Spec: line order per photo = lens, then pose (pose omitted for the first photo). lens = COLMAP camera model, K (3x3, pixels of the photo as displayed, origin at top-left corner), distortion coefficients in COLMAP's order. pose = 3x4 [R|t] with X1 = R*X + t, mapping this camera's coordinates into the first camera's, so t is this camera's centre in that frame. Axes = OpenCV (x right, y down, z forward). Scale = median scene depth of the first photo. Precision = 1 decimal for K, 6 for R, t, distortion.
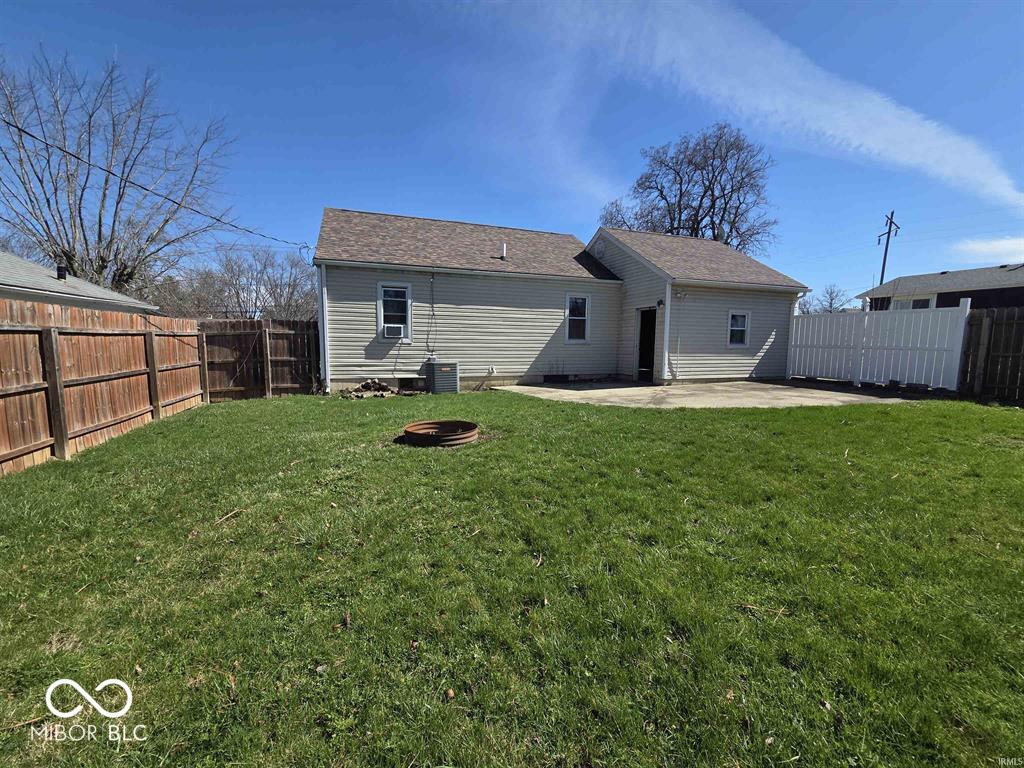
lens RADIAL K [[419.2, 0, 514.2], [0, 419.2, 386.5], [0, 0, 1]] dist [0.003289, -0.000567]
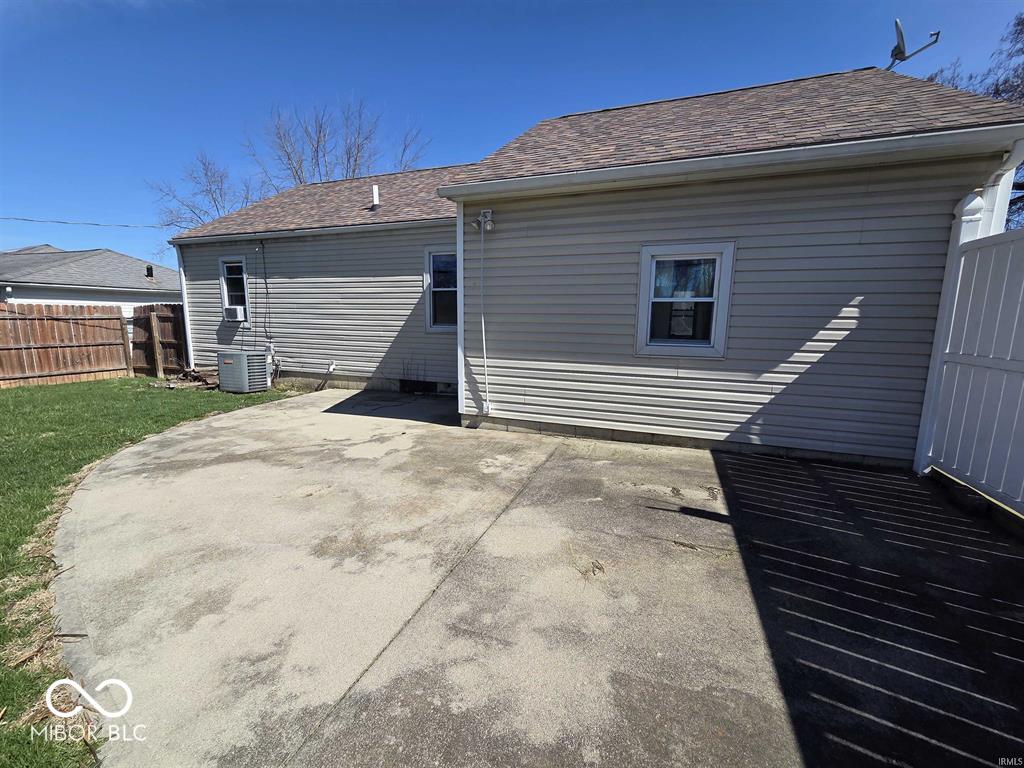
lens RADIAL K [[419.2, 0, 514.2], [0, 419.2, 386.5], [0, 0, 1]] dist [0.003289, -0.000567]
pose [[0.757063, 0.105570, -0.644756, 0.723668], [-0.076868, 0.994397, 0.072561, -0.087983], [0.648804, -0.005372, 0.760937, 0.702242]]
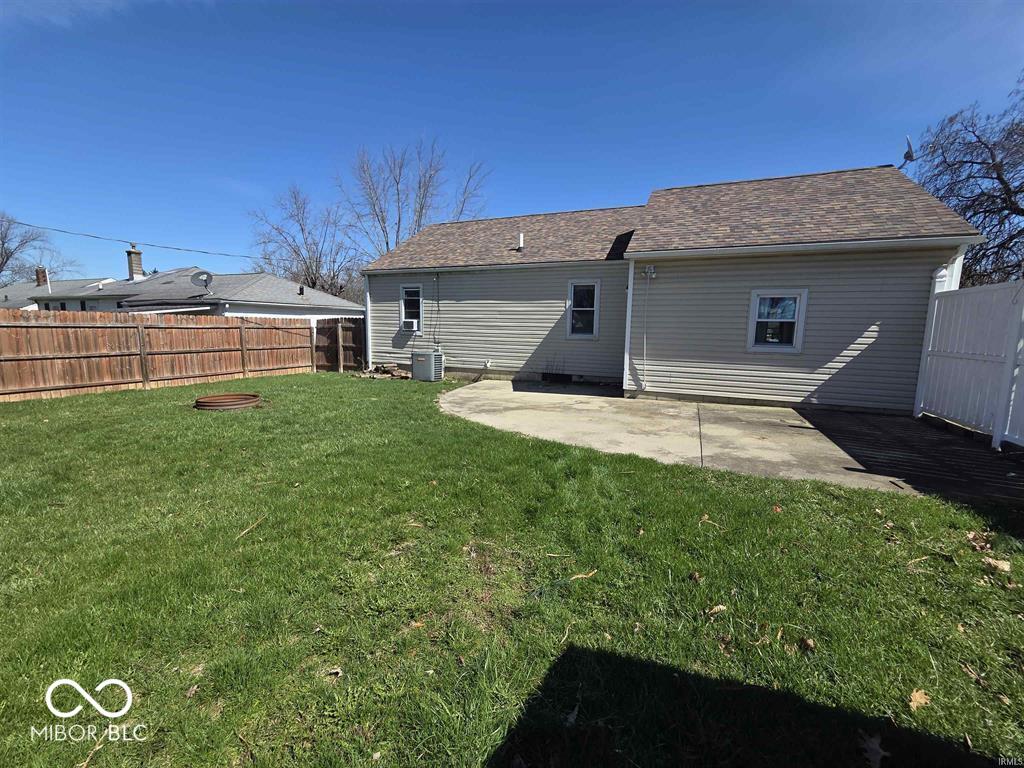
lens RADIAL K [[419.2, 0, 514.2], [0, 419.2, 386.5], [0, 0, 1]] dist [0.003289, -0.000567]
pose [[0.727720, 0.098961, -0.678698, 0.744432], [-0.085623, 0.994903, 0.053259, -0.046460], [0.680509, 0.019354, 0.732484, 0.327438]]
